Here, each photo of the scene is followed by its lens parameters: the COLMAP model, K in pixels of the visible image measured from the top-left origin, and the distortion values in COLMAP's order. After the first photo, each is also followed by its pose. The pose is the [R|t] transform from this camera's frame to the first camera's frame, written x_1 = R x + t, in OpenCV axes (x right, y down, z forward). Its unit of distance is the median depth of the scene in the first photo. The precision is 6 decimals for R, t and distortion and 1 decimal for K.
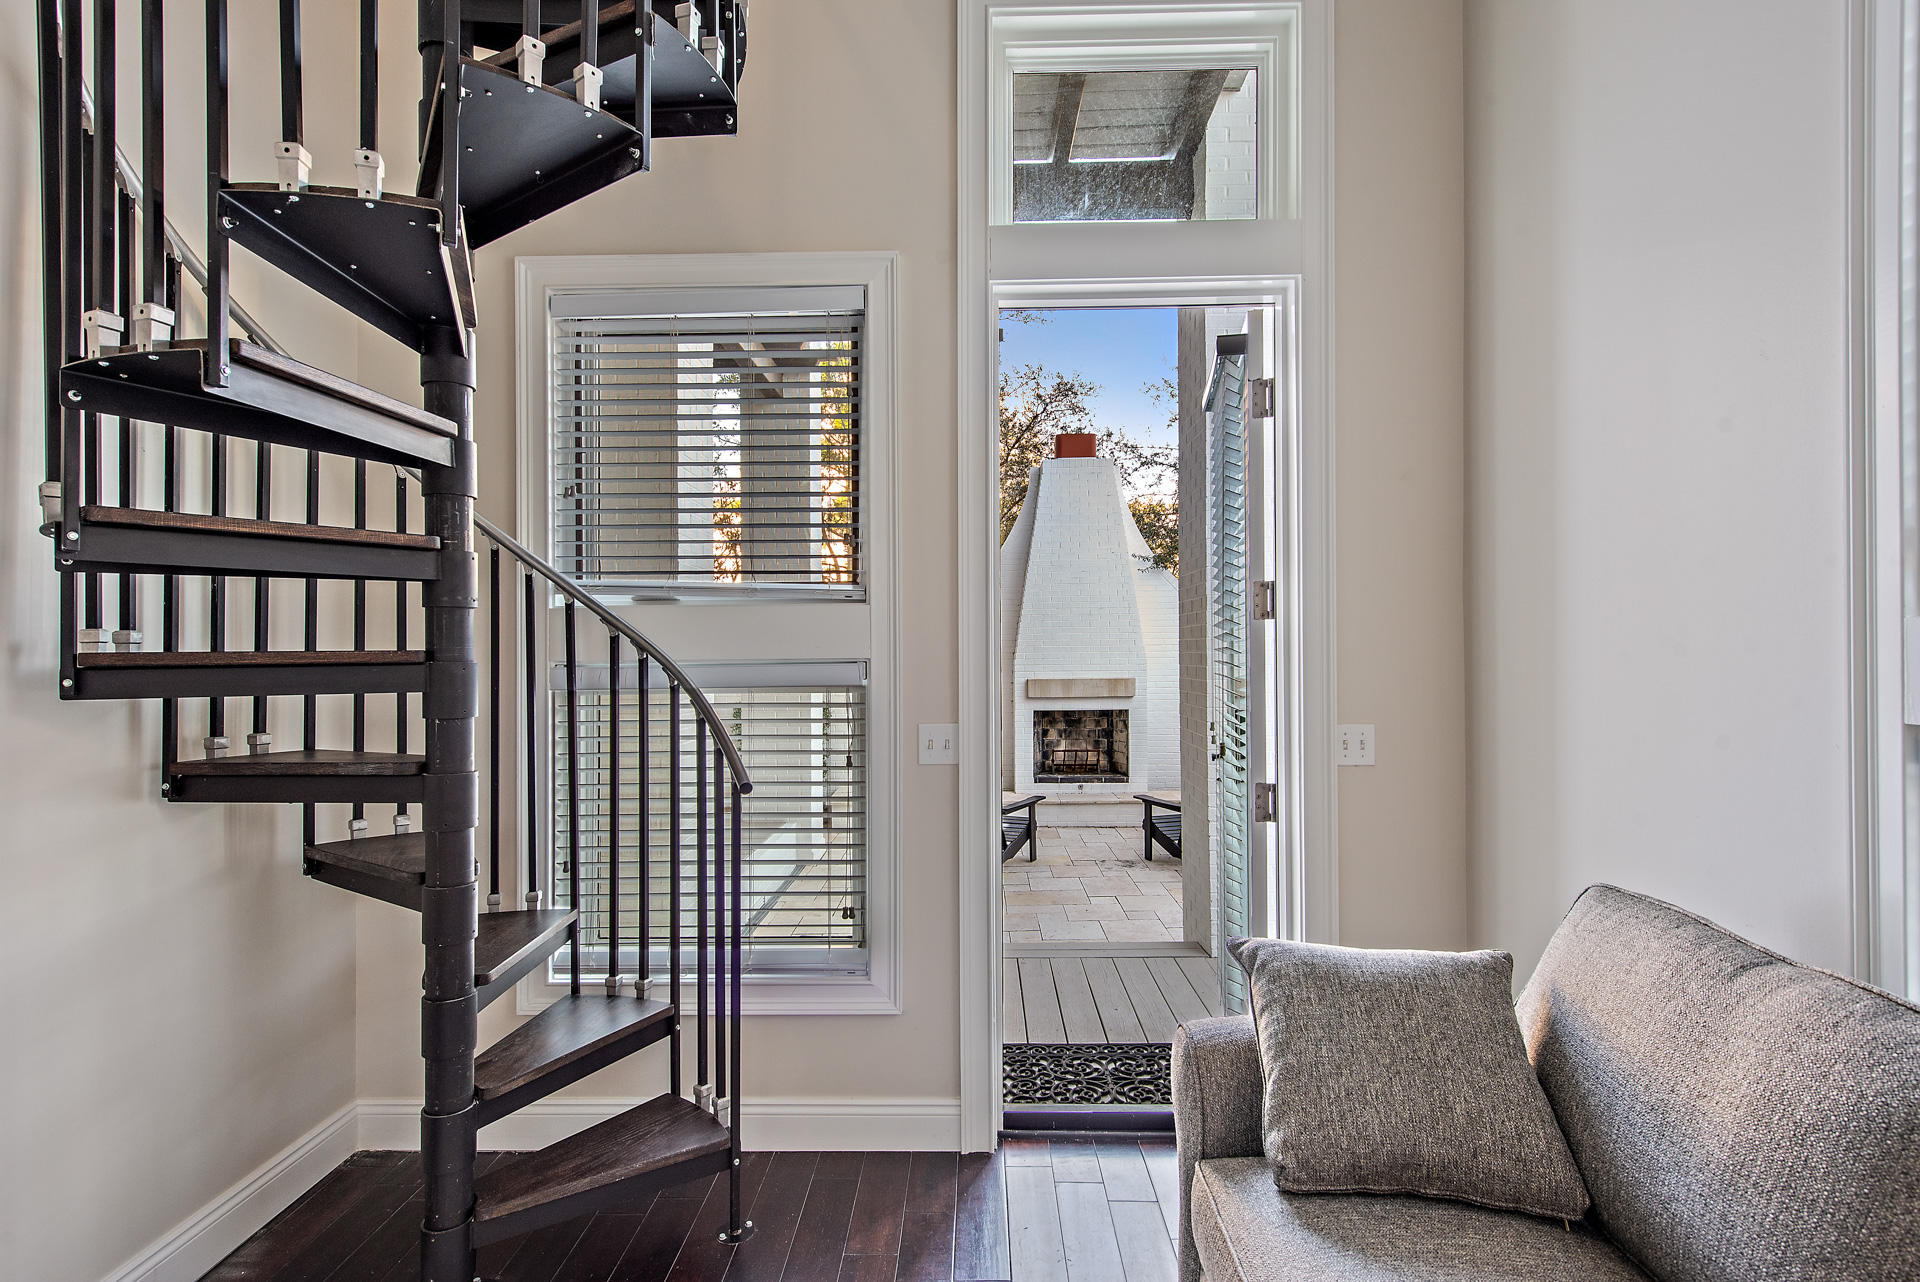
lens RADIAL K [[929.7, 0, 966.3], [0, 929.7, 658.9], [0, 0, 1]] dist [-0.003661, 0.000127]
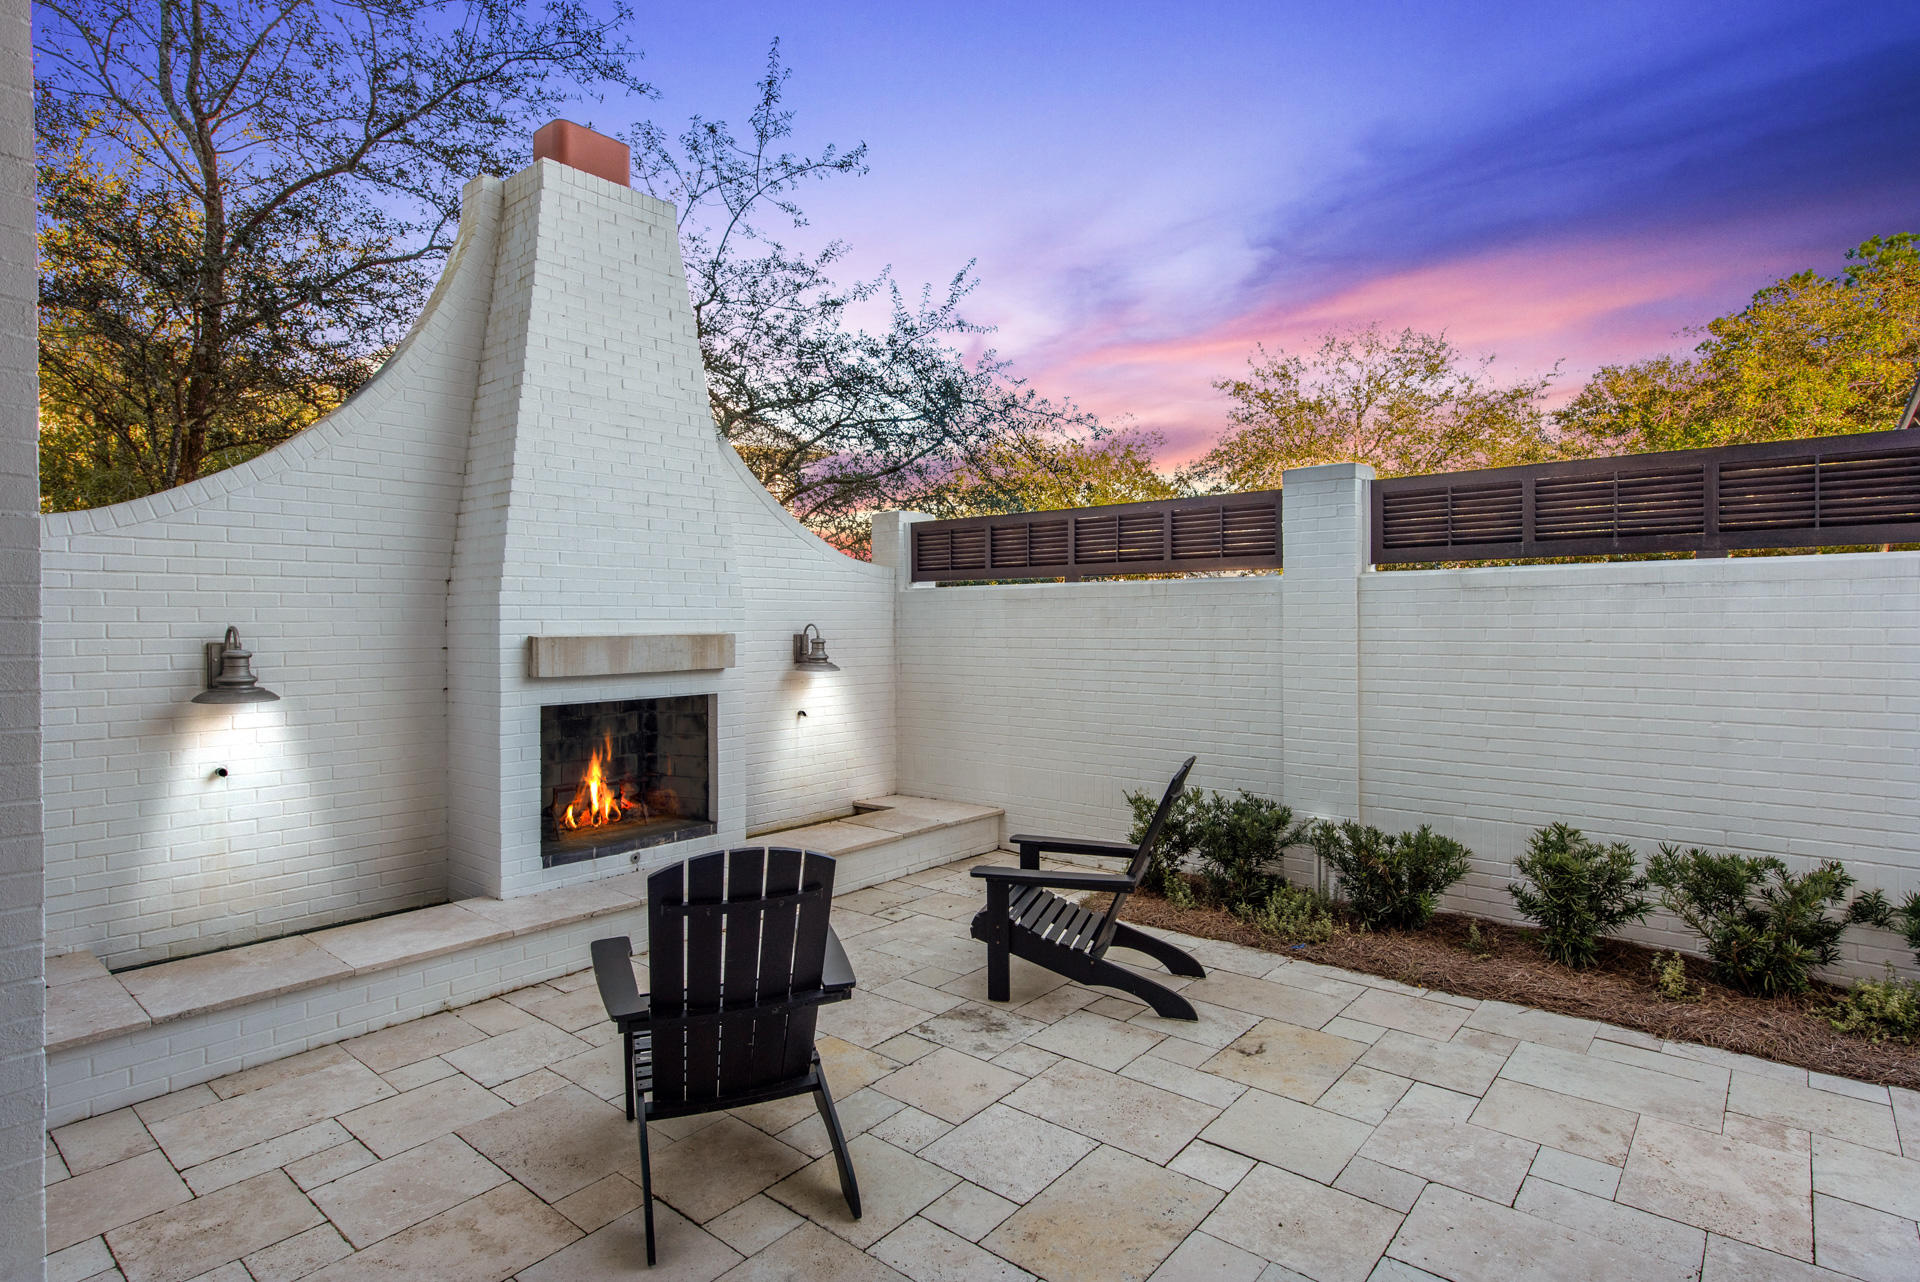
lens RADIAL K [[1003.0, 0, 942.6], [0, 1003.0, 613.3], [0, 0, 1]] dist [0.023024, -0.011395]
pose [[0.642115, 0.005963, 0.766585, -0.178112], [0.008653, 0.999850, -0.015026, 0.018944], [-0.766559, 0.016282, 0.641967, 0.535224]]
